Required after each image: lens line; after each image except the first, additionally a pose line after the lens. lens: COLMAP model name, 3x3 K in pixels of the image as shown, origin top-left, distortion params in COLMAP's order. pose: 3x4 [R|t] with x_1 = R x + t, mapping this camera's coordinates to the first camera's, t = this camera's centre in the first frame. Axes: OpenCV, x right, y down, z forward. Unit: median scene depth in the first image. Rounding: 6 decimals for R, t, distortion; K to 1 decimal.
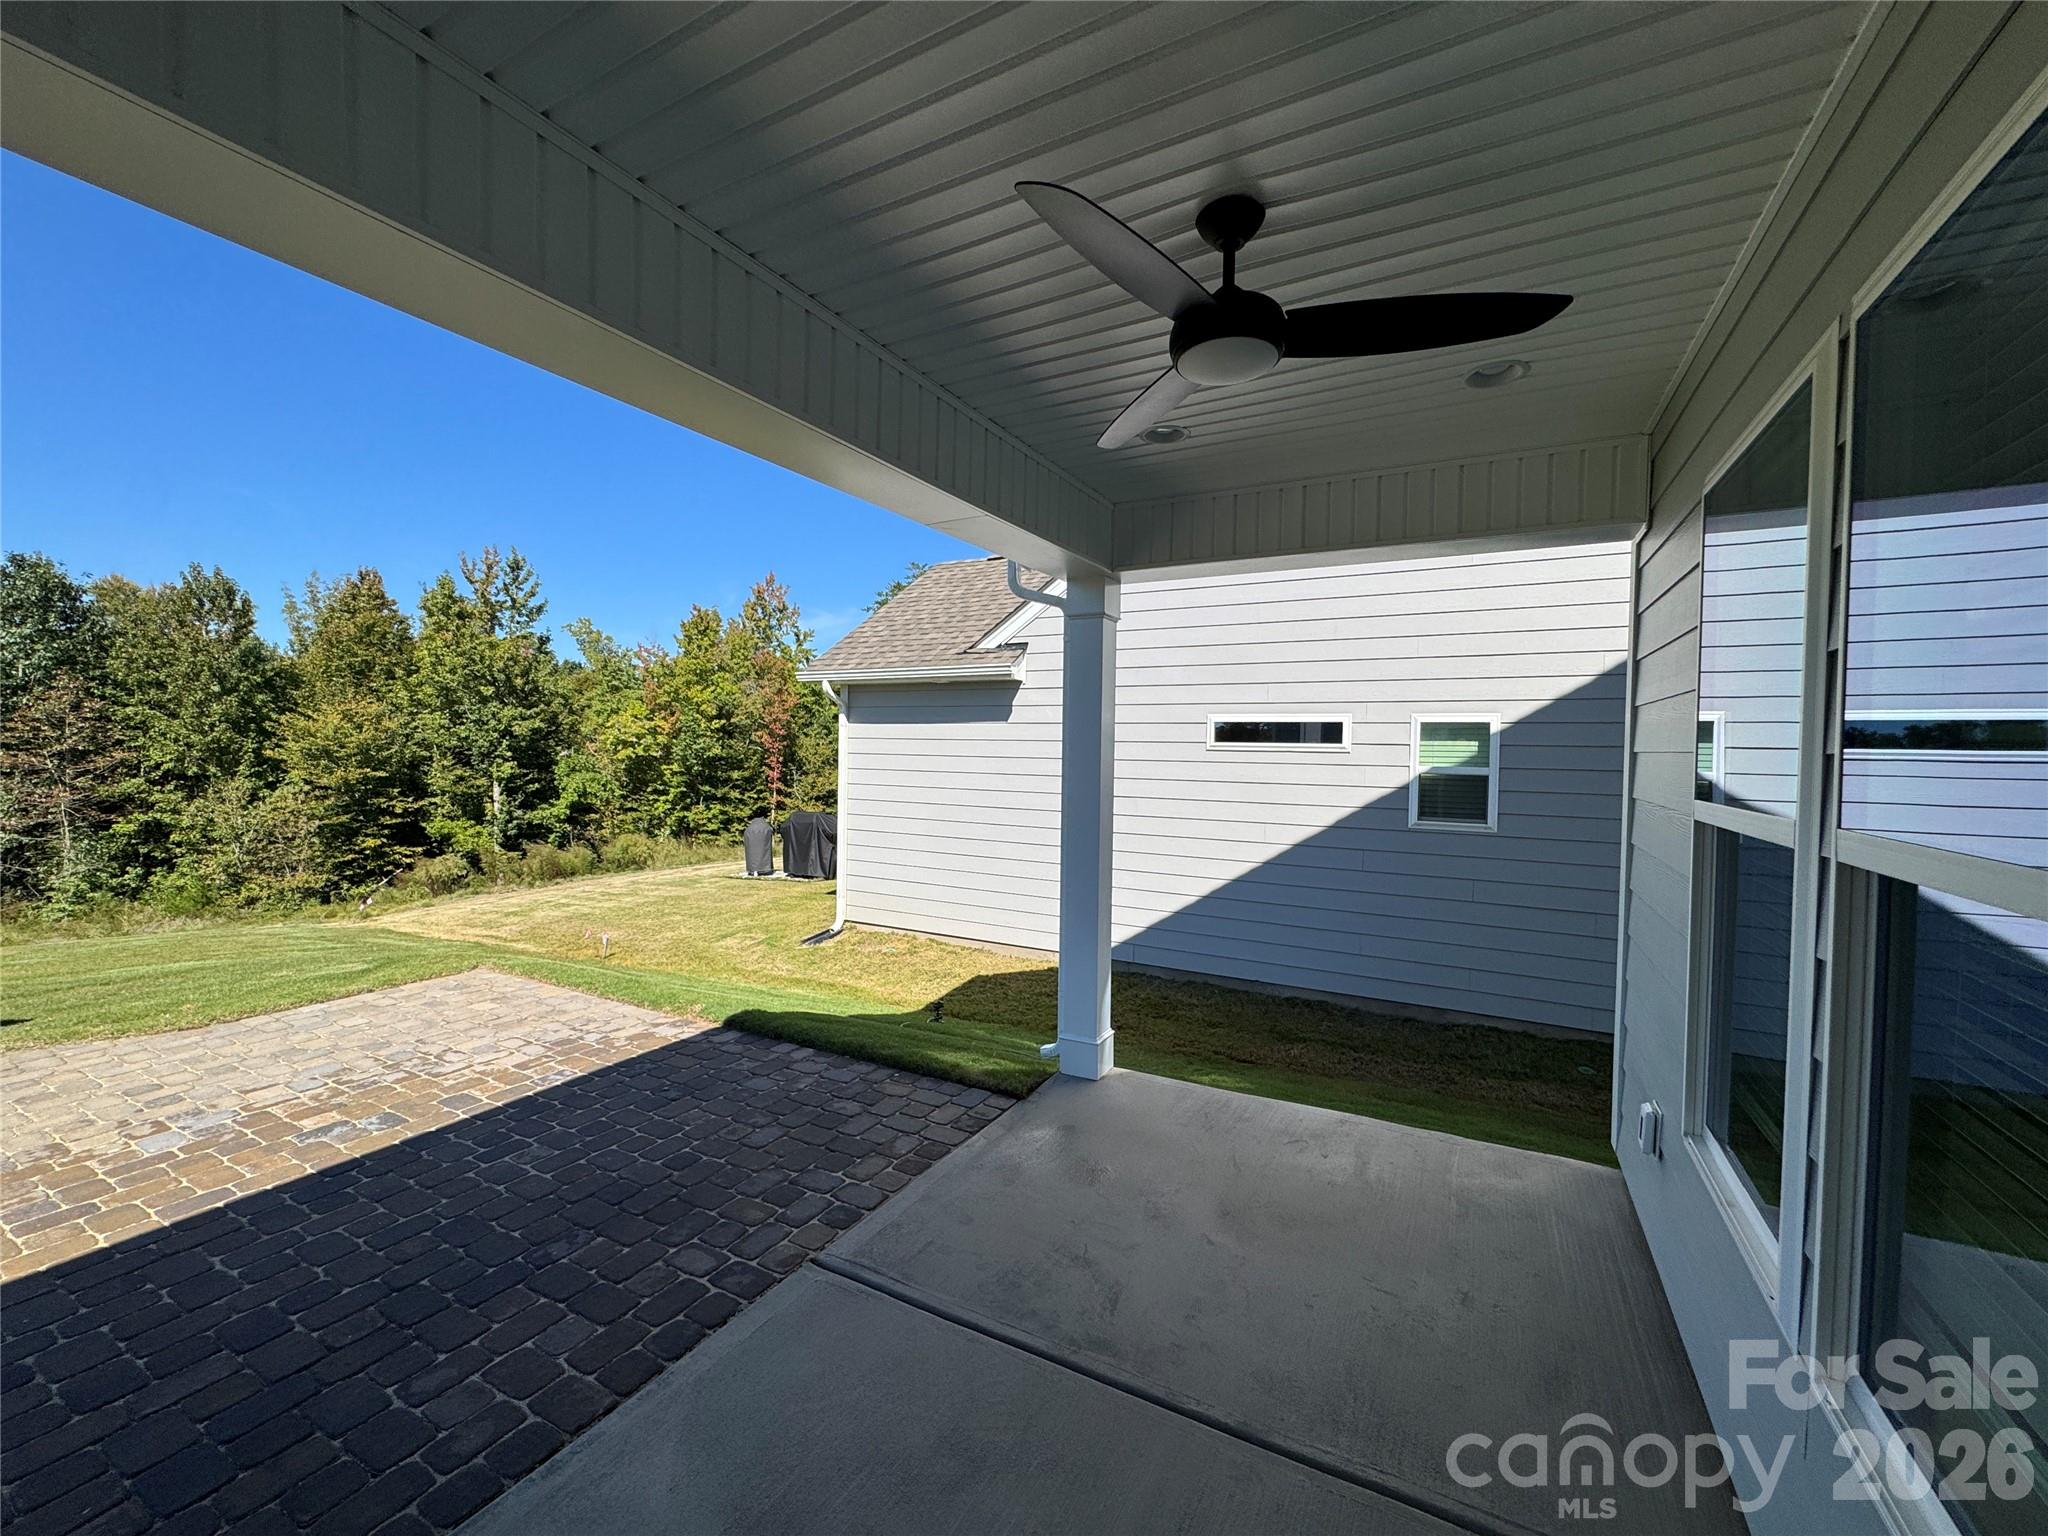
lens RADIAL K [[815.9, 0, 1022.3], [0, 815.9, 764.9], [0, 0, 1]] dist [-0.000461, -0.000095]
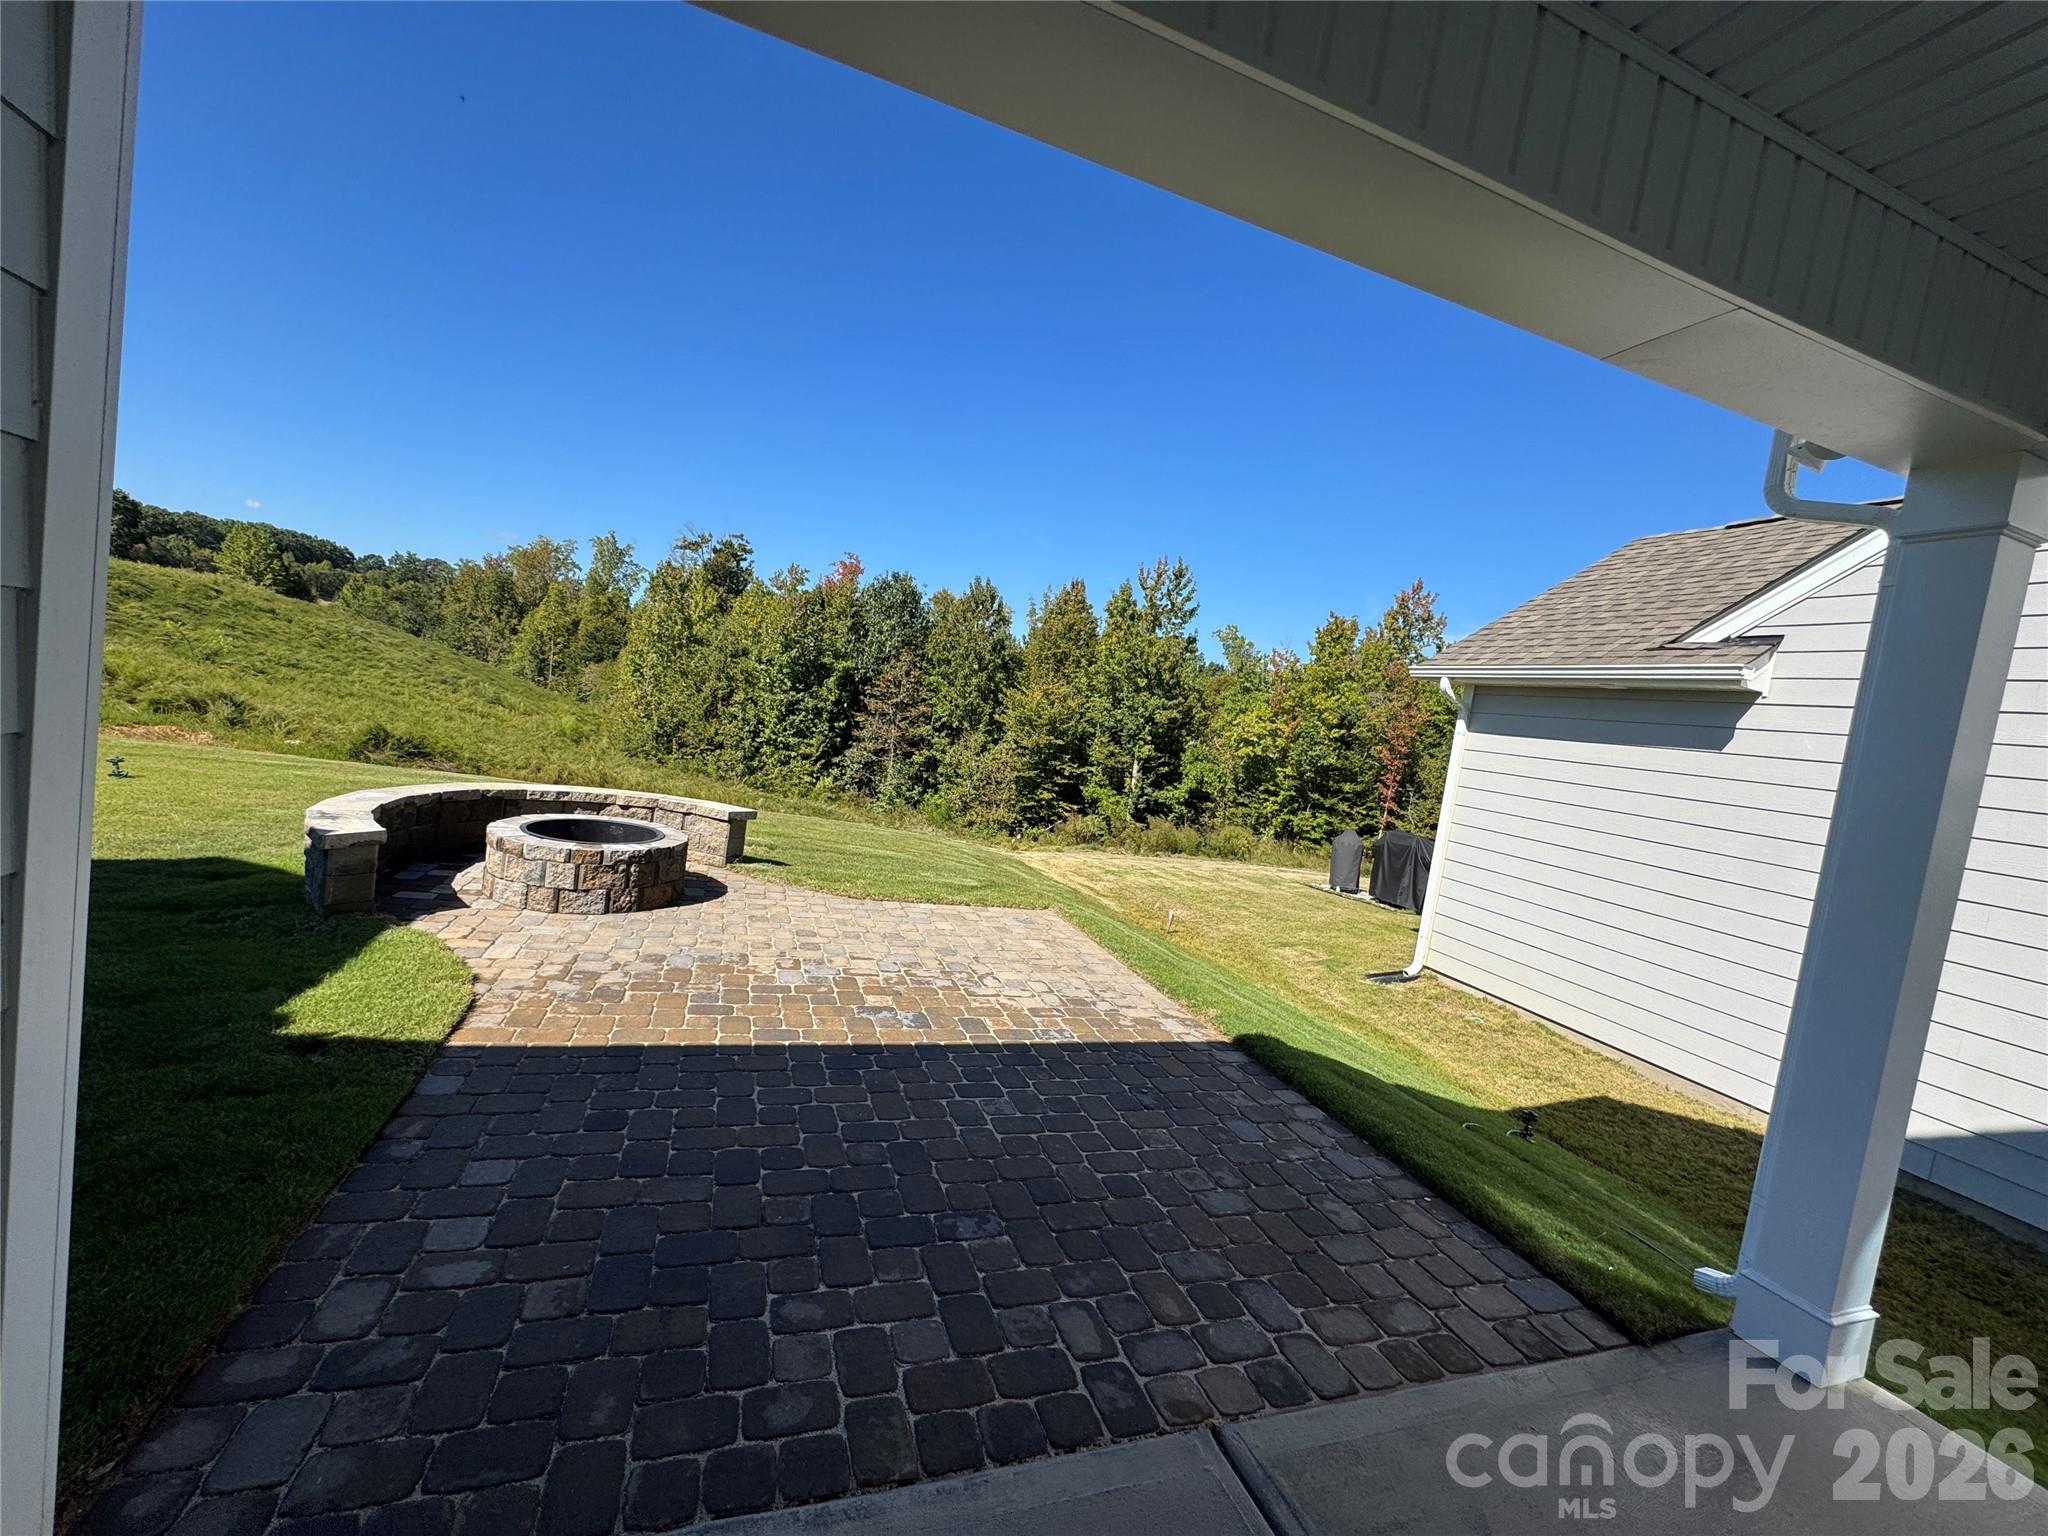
lens RADIAL K [[815.9, 0, 1022.3], [0, 815.9, 767.8], [0, 0, 1]] dist [-0.000461, -0.000095]
pose [[0.739337, 0.134537, -0.659758, 0.000925], [-0.141201, 0.989027, 0.043449, 0.013777], [0.658364, 0.061035, 0.750221, 0.102705]]
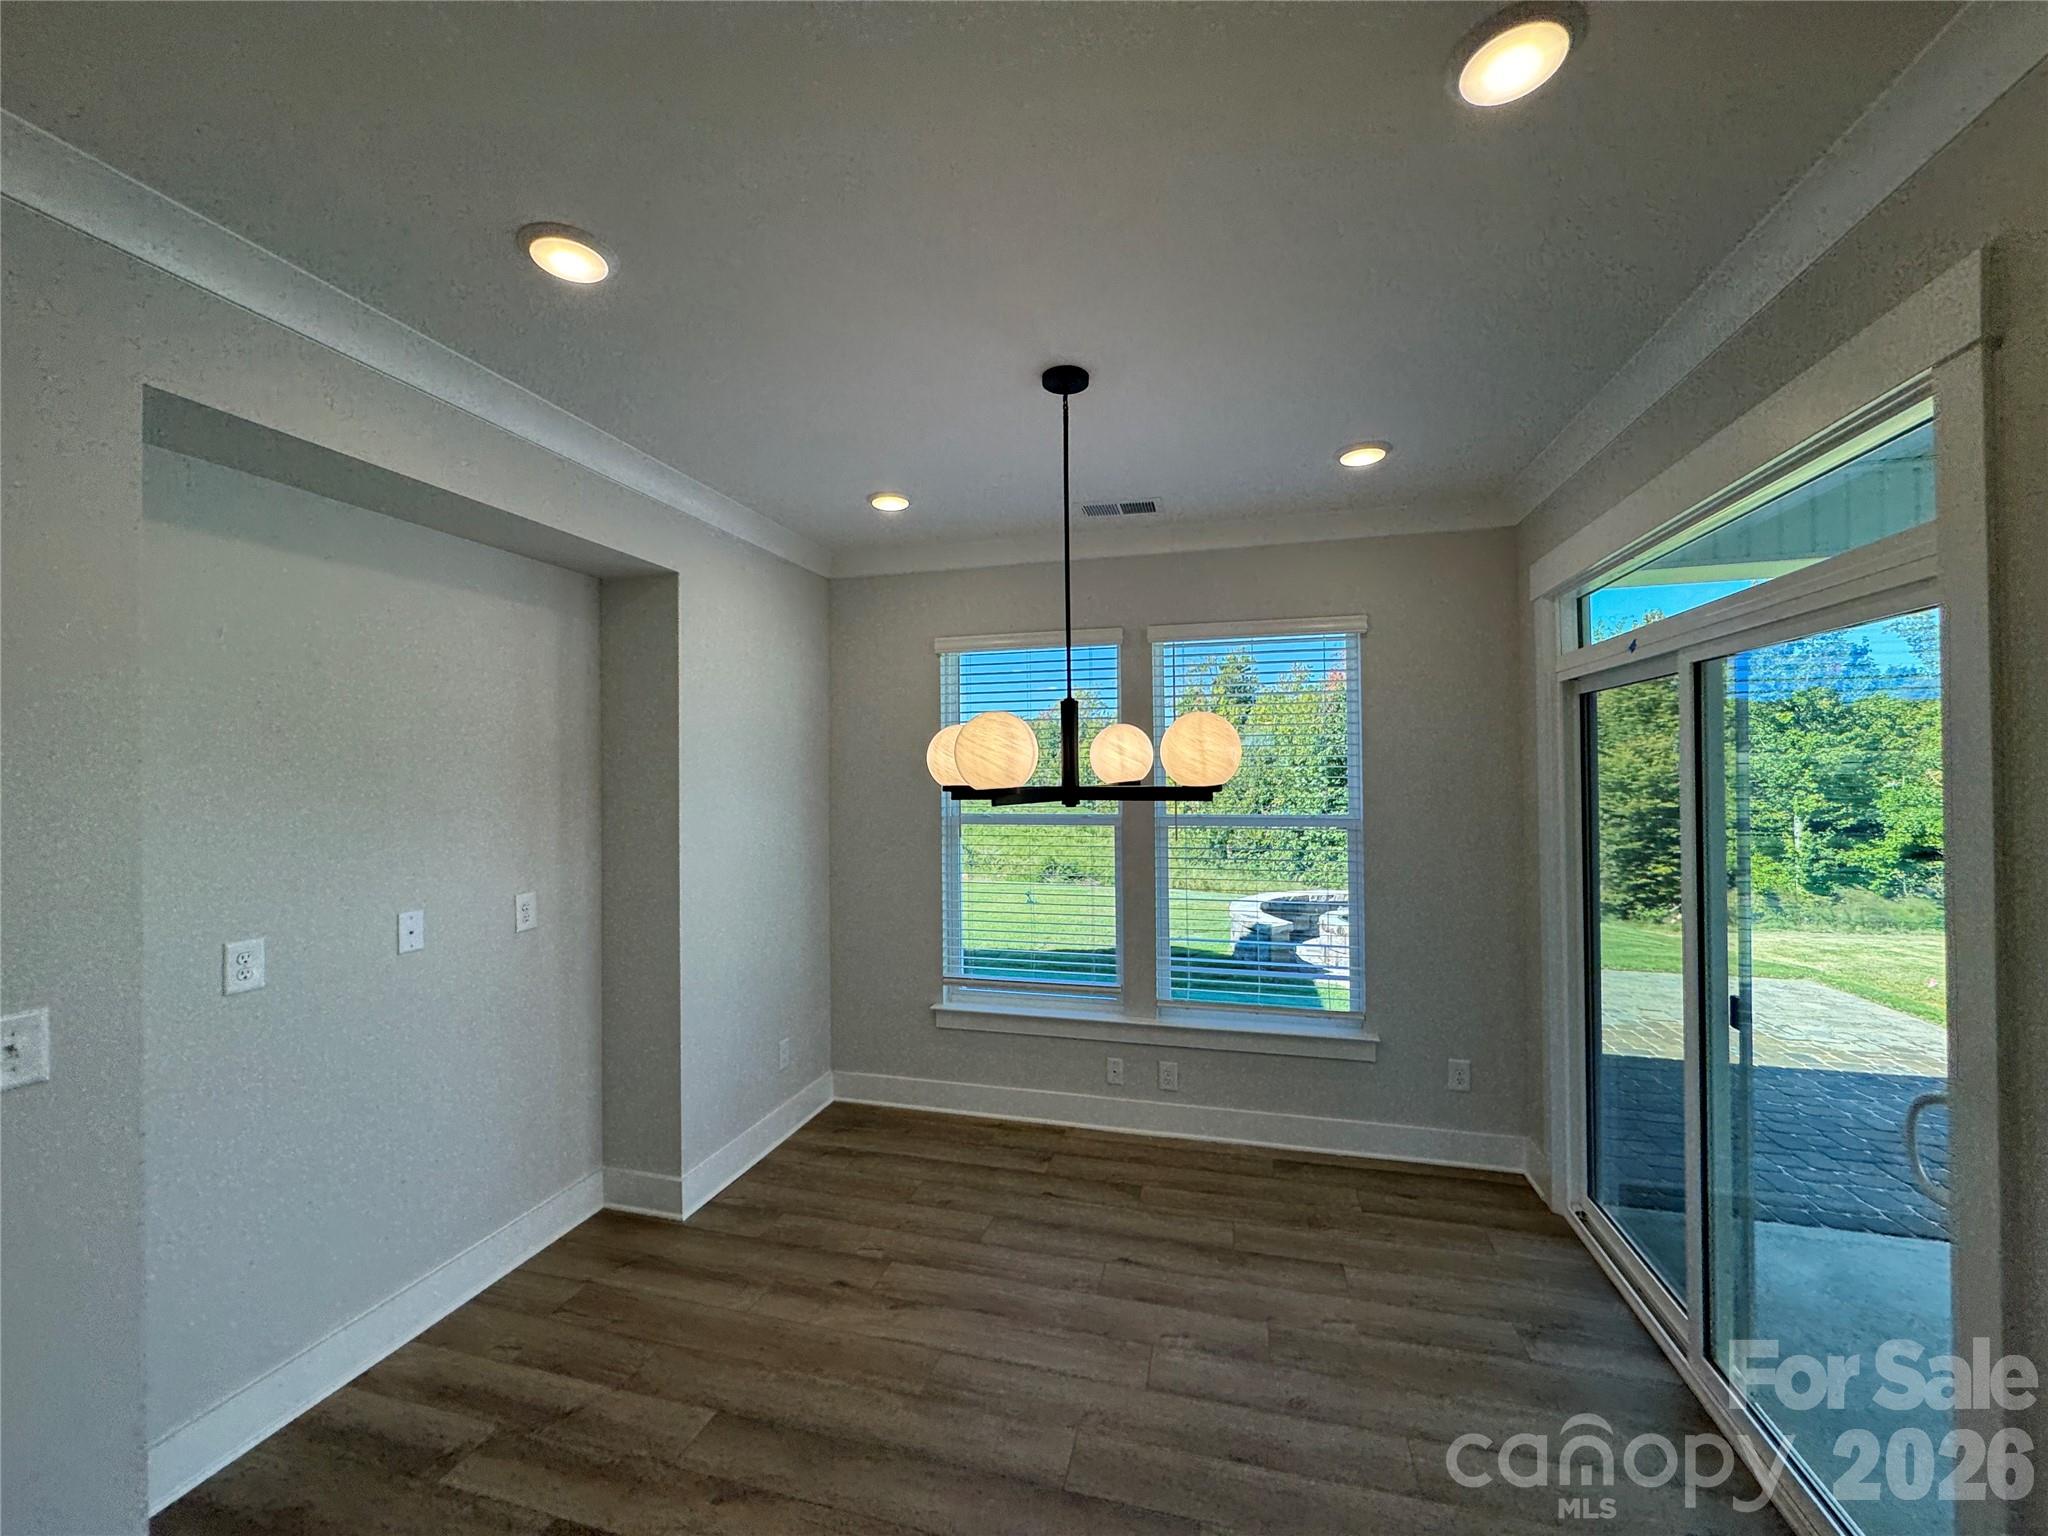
lens RADIAL K [[815.9, 0, 1023.9], [0, 815.9, 769.3], [0, 0, 1]] dist [-0.000461, -0.000095]
pose [[0.241187, -0.023235, -0.970200, 0.127981], [-0.007935, 0.999633, -0.025912, -0.003951], [0.970446, 0.013948, 0.240915, -0.236002]]
